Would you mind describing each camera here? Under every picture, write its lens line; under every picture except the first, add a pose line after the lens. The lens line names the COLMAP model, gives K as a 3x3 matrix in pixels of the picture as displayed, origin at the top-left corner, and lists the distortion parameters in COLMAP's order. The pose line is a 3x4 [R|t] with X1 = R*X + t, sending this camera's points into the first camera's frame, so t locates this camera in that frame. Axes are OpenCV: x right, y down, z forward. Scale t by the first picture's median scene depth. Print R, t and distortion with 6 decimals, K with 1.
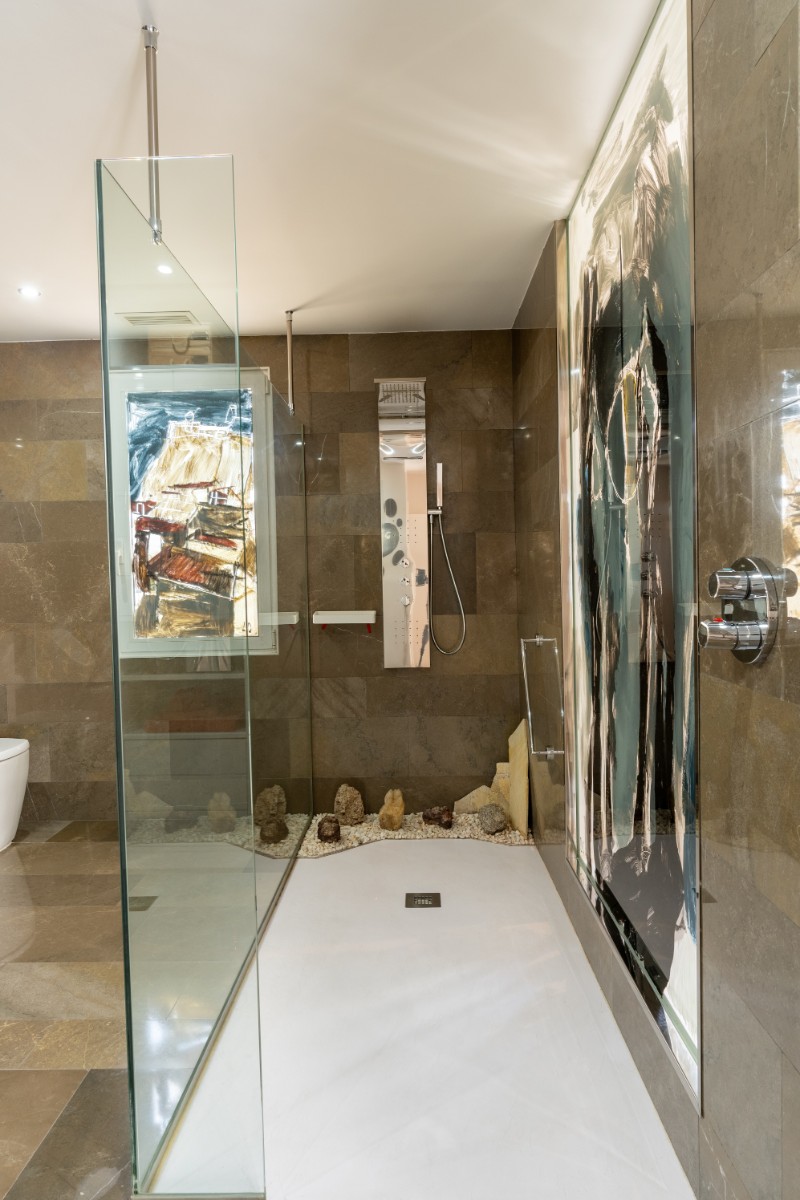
lens RADIAL K [[747.9, 0, 399.7], [0, 747.9, 601.4], [0, 0, 1]] dist [0.009020, 0.003838]
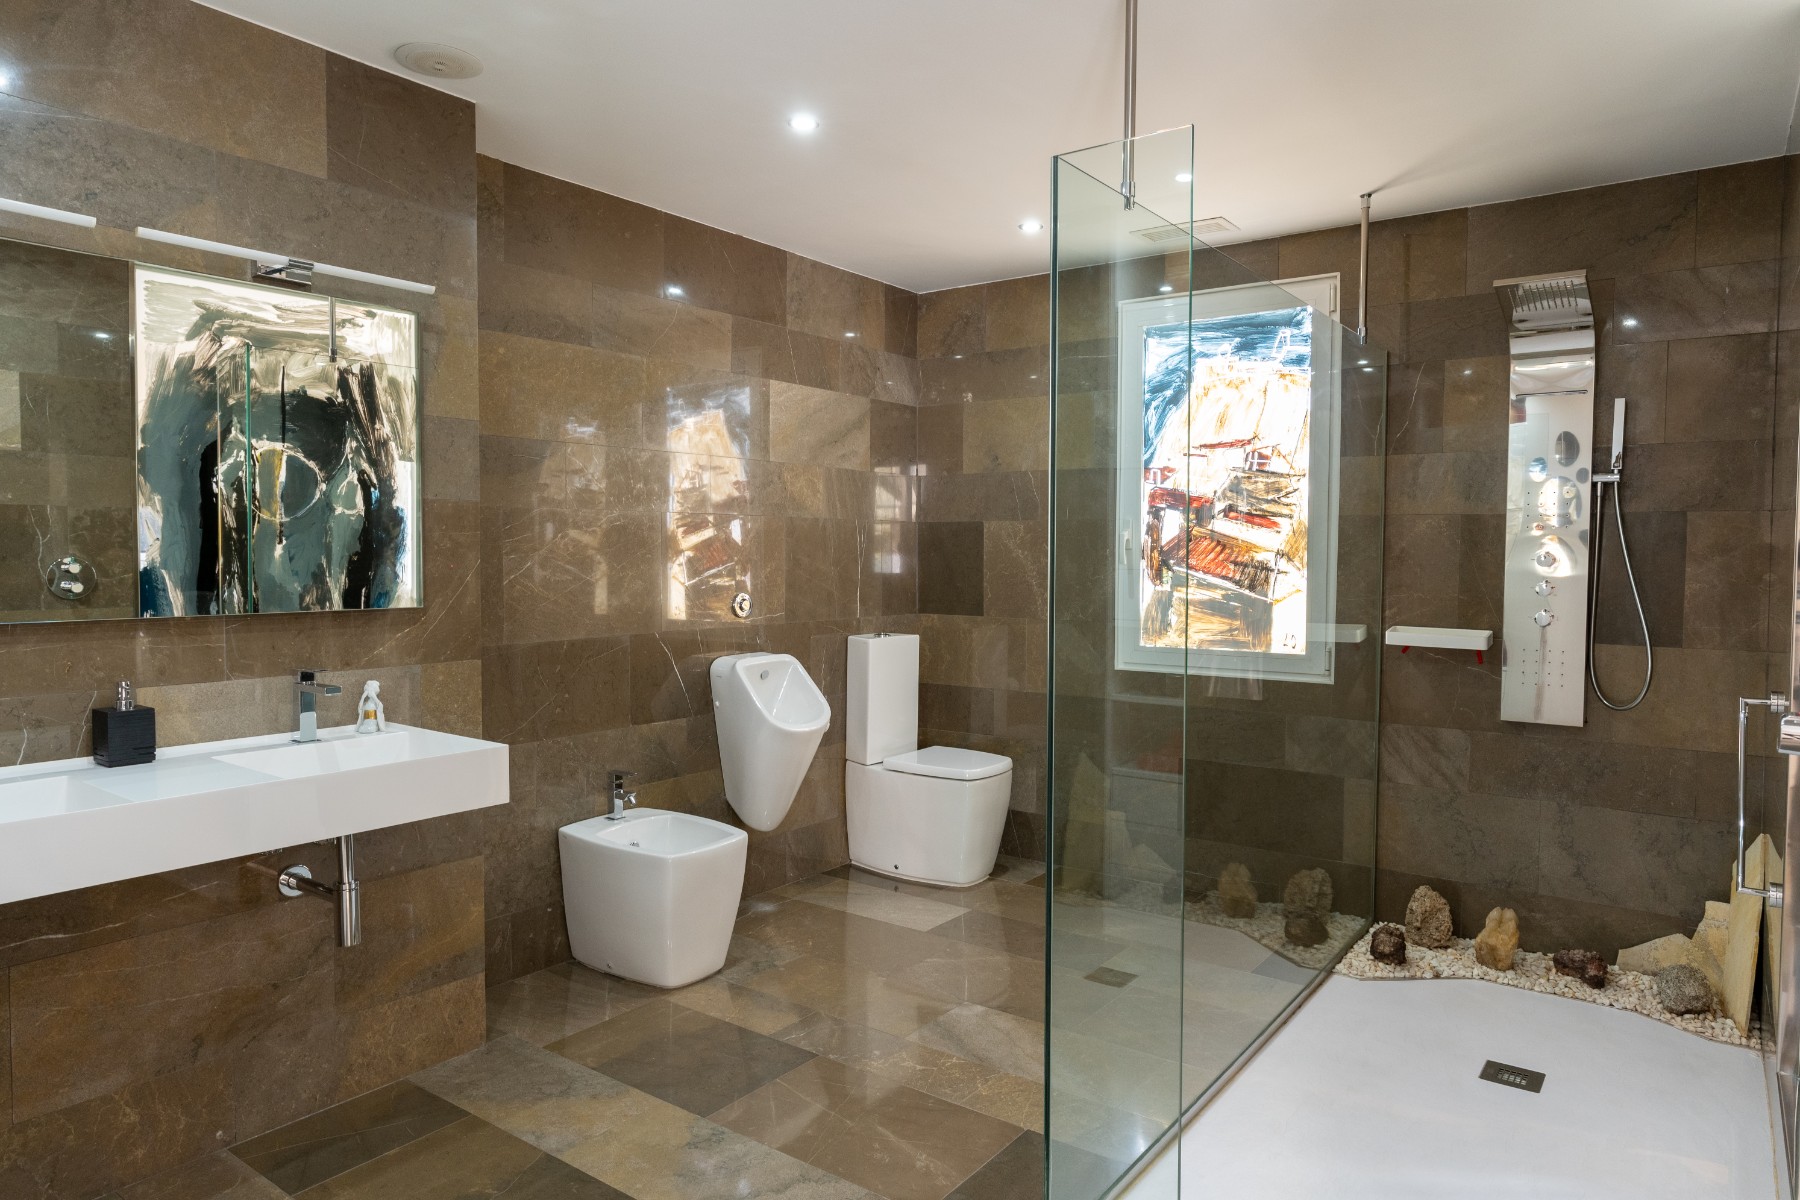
lens RADIAL K [[1121.8, 0, 897.0], [0, 1121.8, 597.5], [0, 0, 1]] dist [0.009020, 0.003838]
pose [[0.823667, 0.048195, -0.565022, 0.094161], [-0.038965, 0.998837, 0.028397, -0.024320], [0.565733, -0.001374, 0.824587, -0.099478]]
